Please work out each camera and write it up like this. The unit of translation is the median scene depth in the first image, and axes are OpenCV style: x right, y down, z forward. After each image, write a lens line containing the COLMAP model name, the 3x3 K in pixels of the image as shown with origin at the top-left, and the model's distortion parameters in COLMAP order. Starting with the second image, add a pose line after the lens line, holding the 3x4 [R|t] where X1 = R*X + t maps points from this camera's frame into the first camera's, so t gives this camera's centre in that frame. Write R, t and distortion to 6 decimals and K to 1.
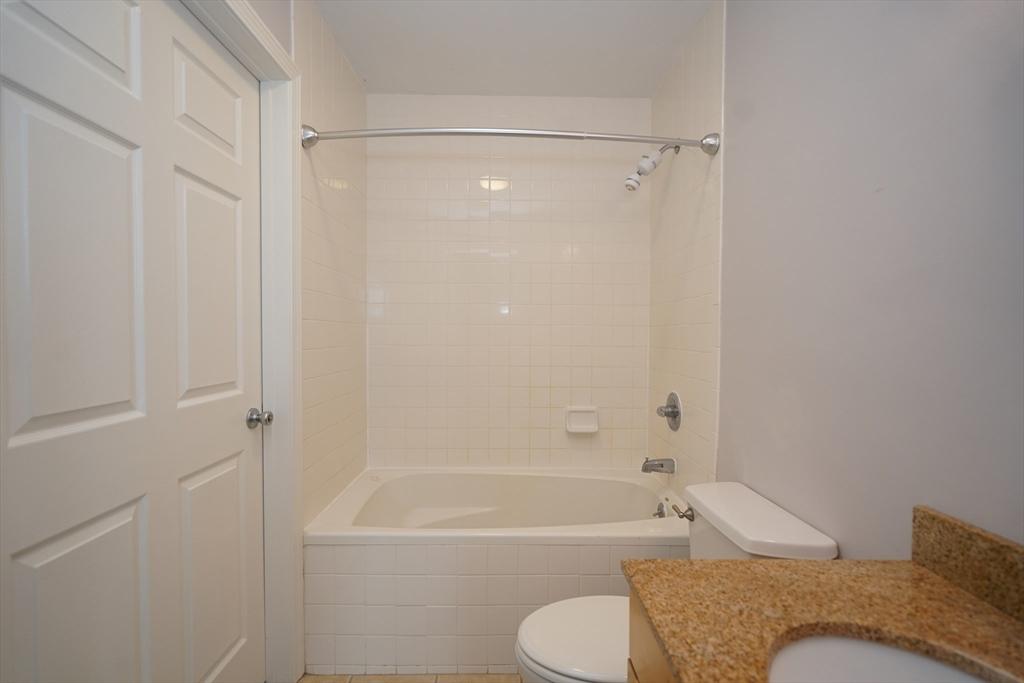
lens RADIAL K [[462.5, 0, 510.8], [0, 462.5, 341.3], [0, 0, 1]] dist [-0.006816, 0.002763]
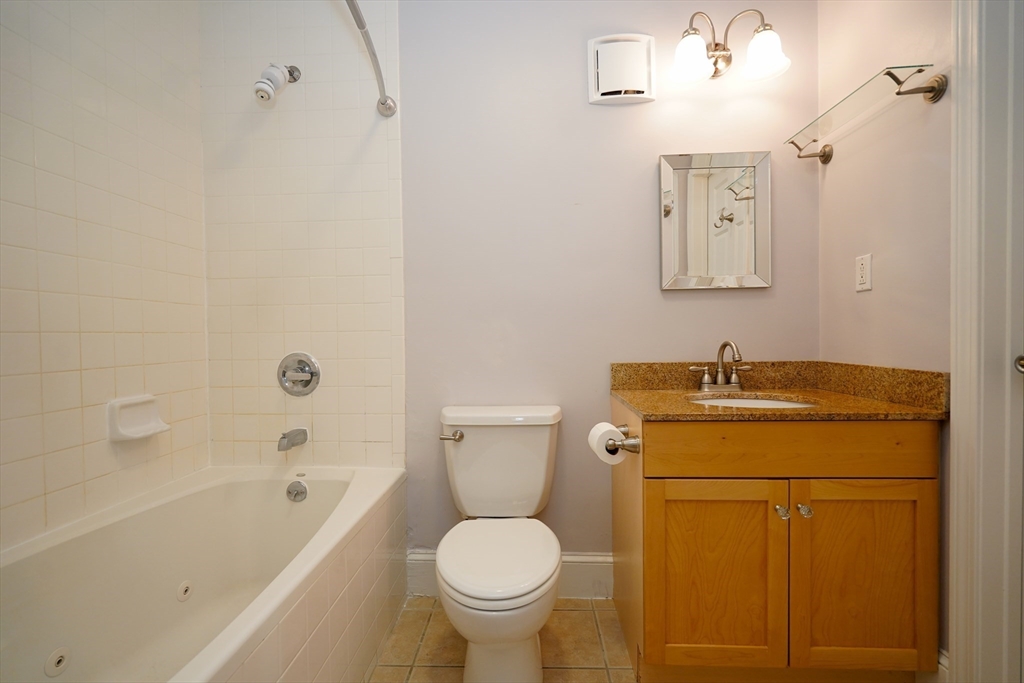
lens RADIAL K [[462.5, 0, 511.8], [0, 462.5, 338.2], [0, 0, 1]] dist [-0.006816, 0.002763]
pose [[0.063442, -0.020952, 0.997766, -0.644435], [0.029238, 0.999389, 0.019127, 0.099439], [-0.997557, 0.027959, 0.064016, 0.683017]]
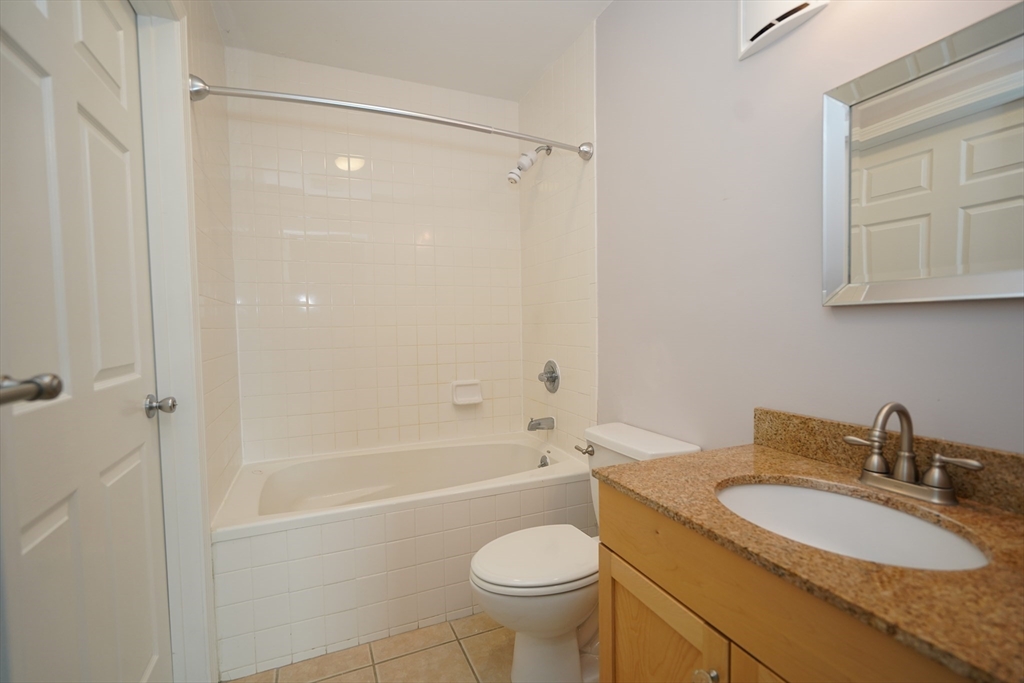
lens RADIAL K [[462.5, 0, 512.2], [0, 462.5, 341.4], [0, 0, 1]] dist [-0.006816, 0.002763]
pose [[0.924069, -0.036151, 0.380511, -0.233958], [0.028644, 0.999268, 0.025375, 0.038236], [-0.381150, -0.012549, 0.924428, -0.058491]]
